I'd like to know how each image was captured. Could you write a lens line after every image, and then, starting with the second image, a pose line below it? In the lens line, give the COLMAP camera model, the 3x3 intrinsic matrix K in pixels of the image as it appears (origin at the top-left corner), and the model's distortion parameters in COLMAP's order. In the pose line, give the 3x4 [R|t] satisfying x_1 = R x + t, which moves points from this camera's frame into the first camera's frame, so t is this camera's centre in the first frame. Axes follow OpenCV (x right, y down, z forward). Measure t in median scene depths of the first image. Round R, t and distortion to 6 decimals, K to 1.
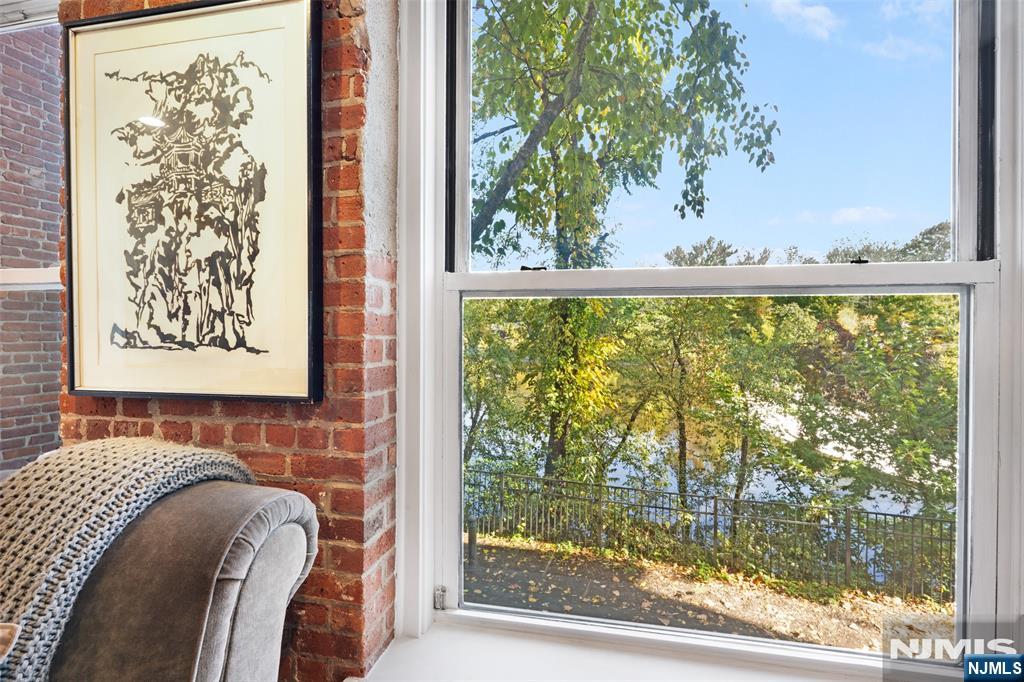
lens RADIAL K [[464.6, 0, 528.2], [0, 464.6, 335.4], [0, 0, 1]] dist [-0.003489, -0.000130]
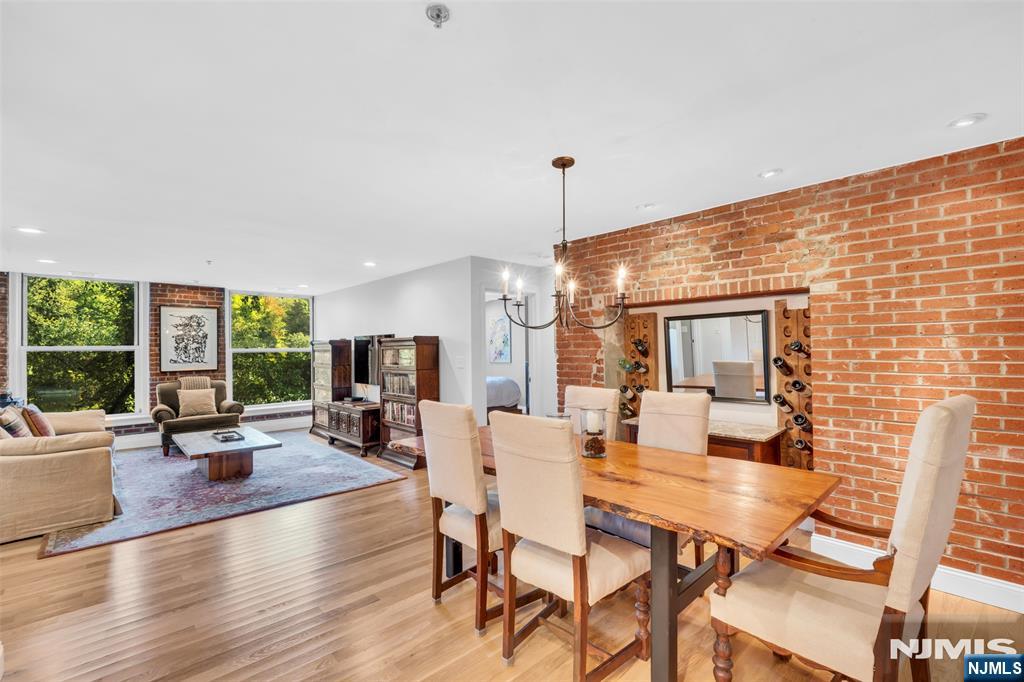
lens RADIAL K [[445.6, 0, 511.1], [0, 445.6, 344.8], [0, 0, 1]] dist [-0.006496, 0.000313]
pose [[0.579753, -0.001676, 0.814791, -3.005192], [0.017072, 0.999803, -0.010090, -0.075123], [-0.814613, 0.019760, 0.579668, -5.712349]]
